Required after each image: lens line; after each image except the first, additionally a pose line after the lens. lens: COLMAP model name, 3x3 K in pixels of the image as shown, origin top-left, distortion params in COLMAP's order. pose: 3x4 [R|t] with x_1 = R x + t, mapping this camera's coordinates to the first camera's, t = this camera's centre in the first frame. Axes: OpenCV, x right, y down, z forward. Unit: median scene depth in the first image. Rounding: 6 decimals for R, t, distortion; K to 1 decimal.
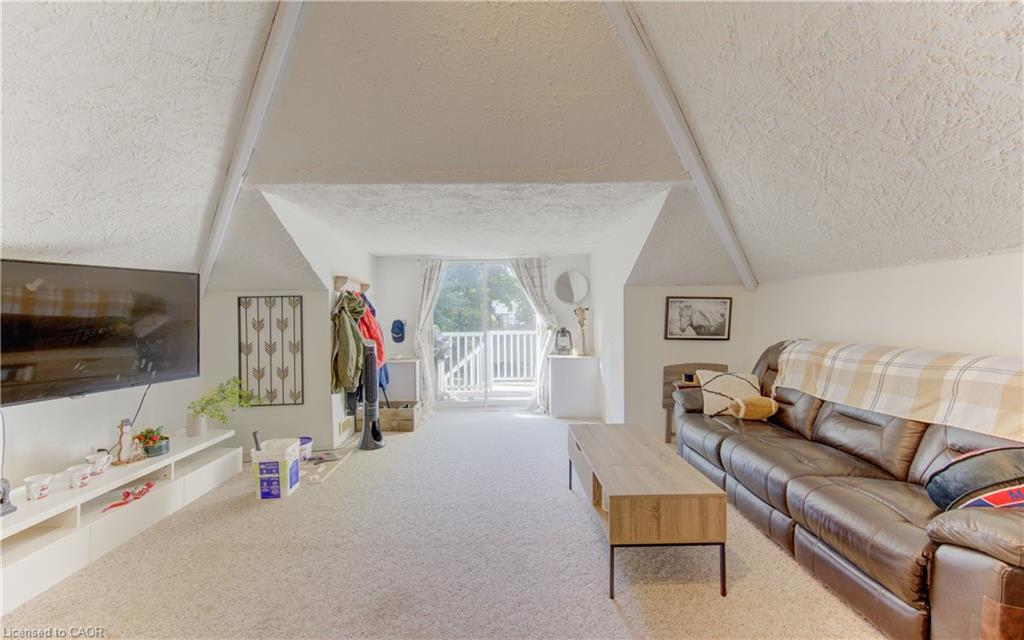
lens RADIAL K [[379.7, 0, 512.0], [0, 379.7, 320.0], [0, 0, 1]] dist [0.000405, -0.008582]
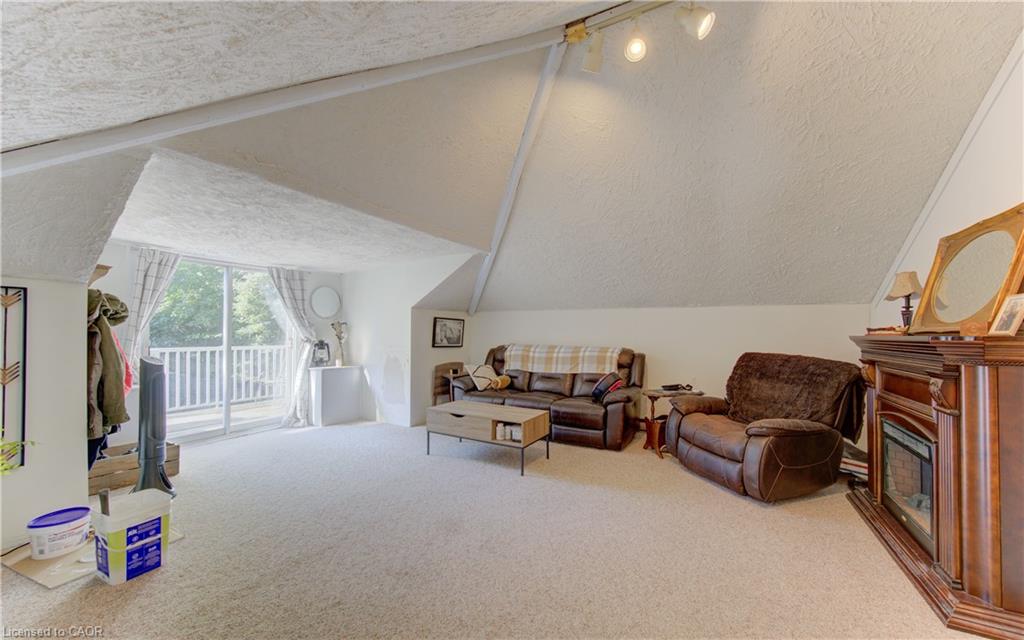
lens RADIAL K [[379.7, 0, 512.0], [0, 379.7, 320.0], [0, 0, 1]] dist [0.000405, -0.008582]
pose [[0.513568, 0.041092, 0.857064, -0.792746], [-0.002184, 0.998912, -0.046585, 0.017633], [-0.858046, 0.022053, 0.513099, 0.019239]]
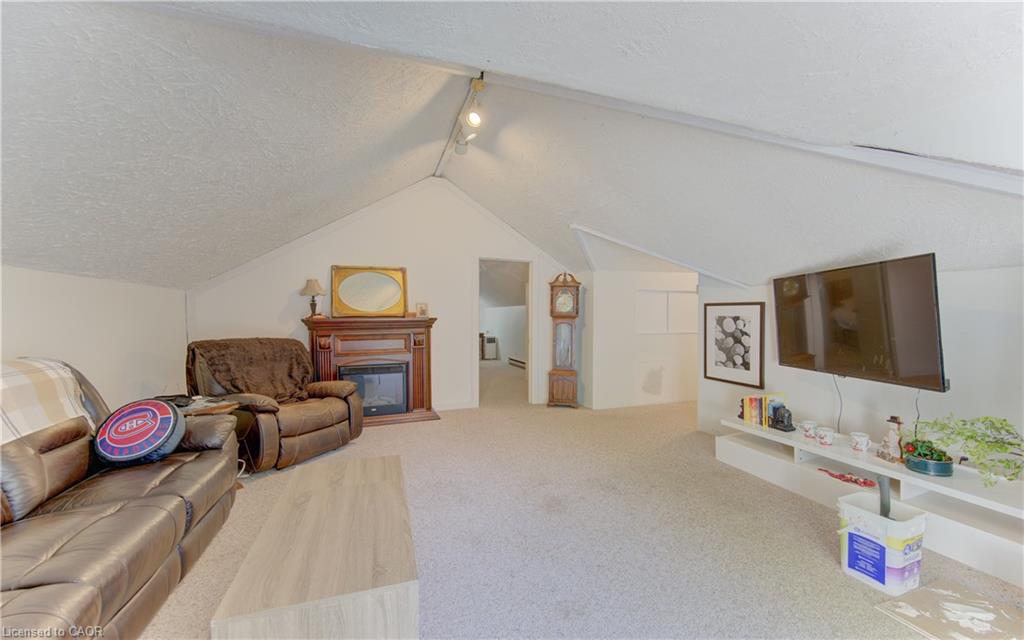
lens RADIAL K [[379.7, 0, 512.0], [0, 379.7, 320.0], [0, 0, 1]] dist [0.000405, -0.008582]
pose [[-0.951805, 0.012680, -0.306441, 0.157023], [0.006489, 0.999754, 0.021213, -0.008479], [0.306634, 0.018202, -0.951653, 1.270691]]
